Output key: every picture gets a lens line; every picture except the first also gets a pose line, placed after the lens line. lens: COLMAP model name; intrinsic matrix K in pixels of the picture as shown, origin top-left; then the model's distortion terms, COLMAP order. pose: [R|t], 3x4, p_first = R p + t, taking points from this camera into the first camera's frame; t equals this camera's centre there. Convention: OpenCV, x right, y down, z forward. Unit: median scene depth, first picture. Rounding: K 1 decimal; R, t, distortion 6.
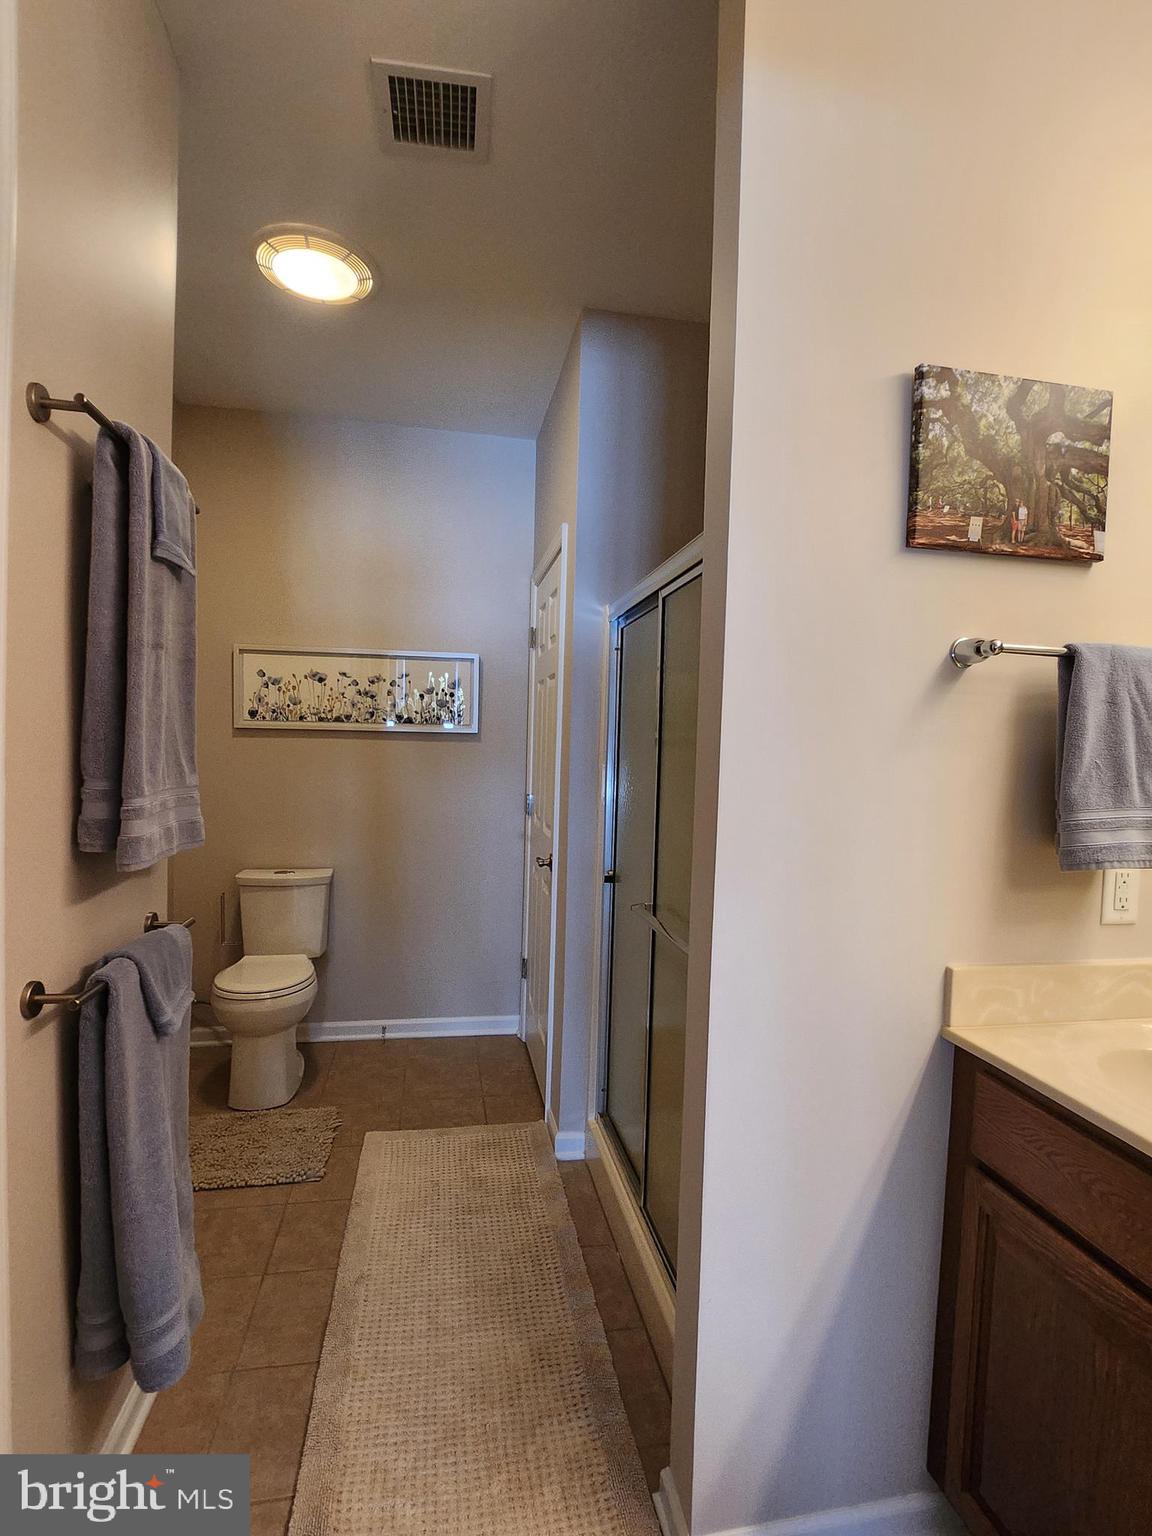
lens RADIAL K [[747.3, 0, 584.4], [0, 747.3, 772.9], [0, 0, 1]] dist [-0.016662, 0.000248]
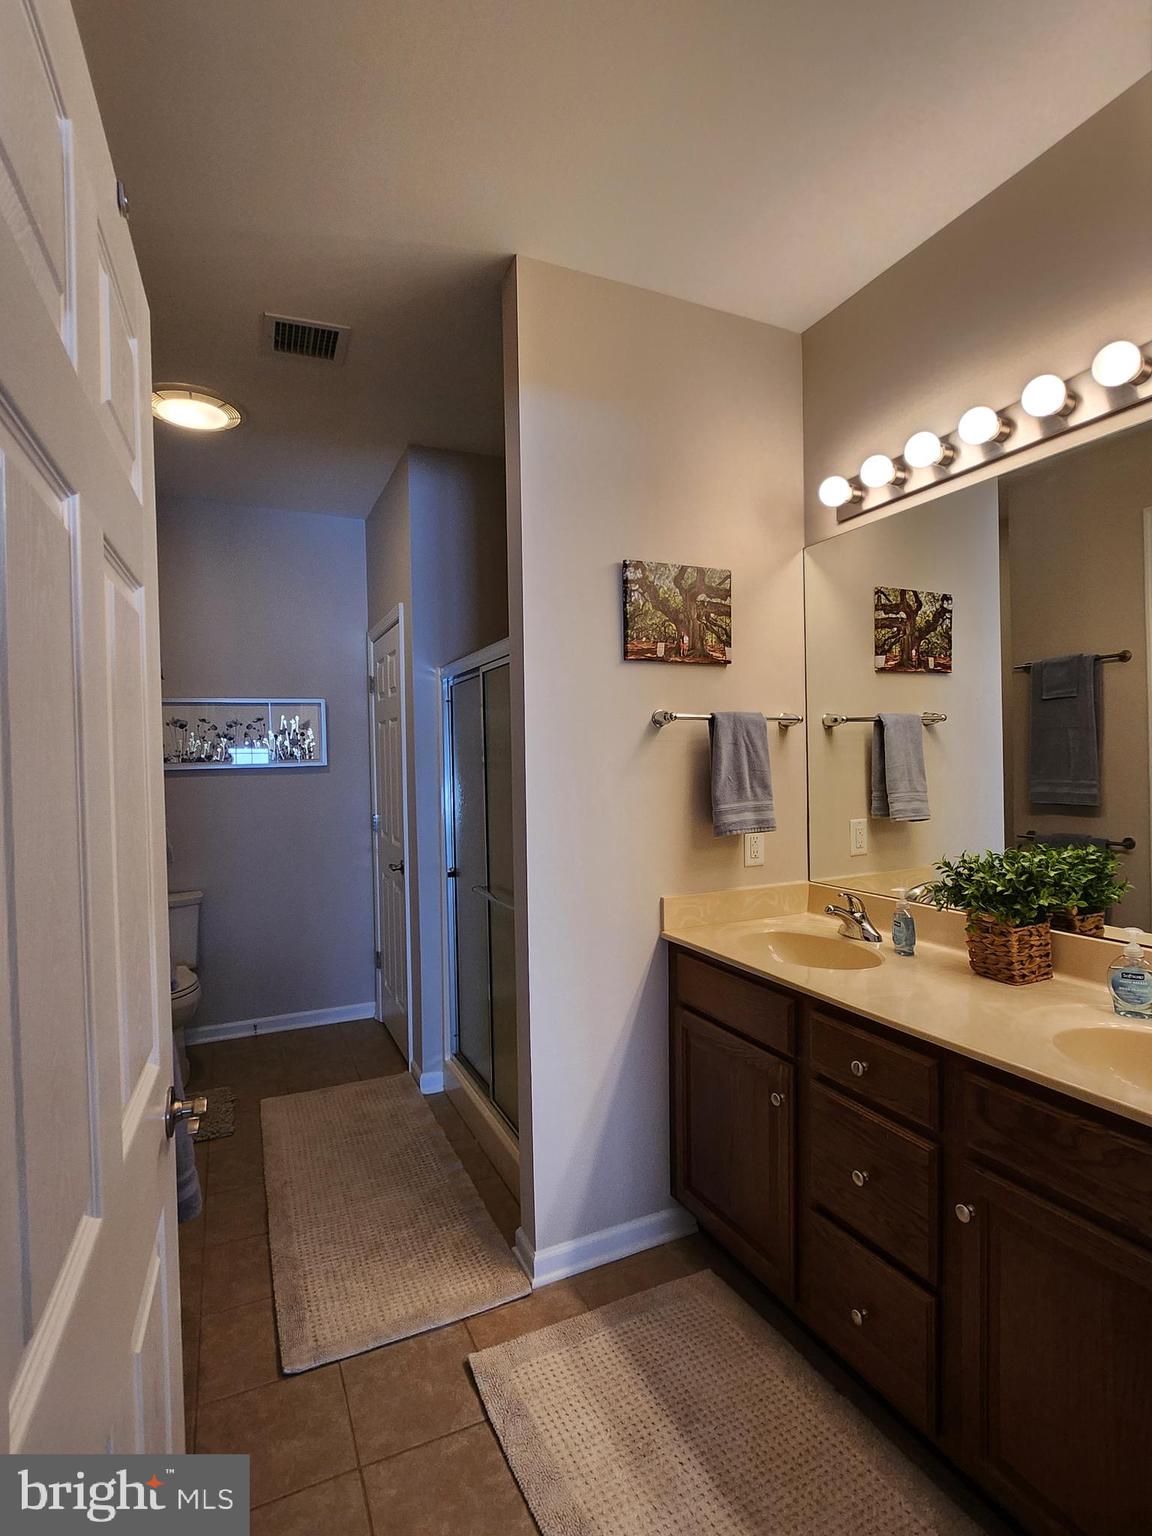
lens RADIAL K [[747.3, 0, 584.4], [0, 747.3, 772.9], [0, 0, 1]] dist [-0.016662, 0.000248]
pose [[0.968542, -0.051431, 0.243478, -0.100203], [0.055030, 0.998453, -0.007997, -0.027384], [-0.242690, 0.021144, 0.969873, -0.670612]]
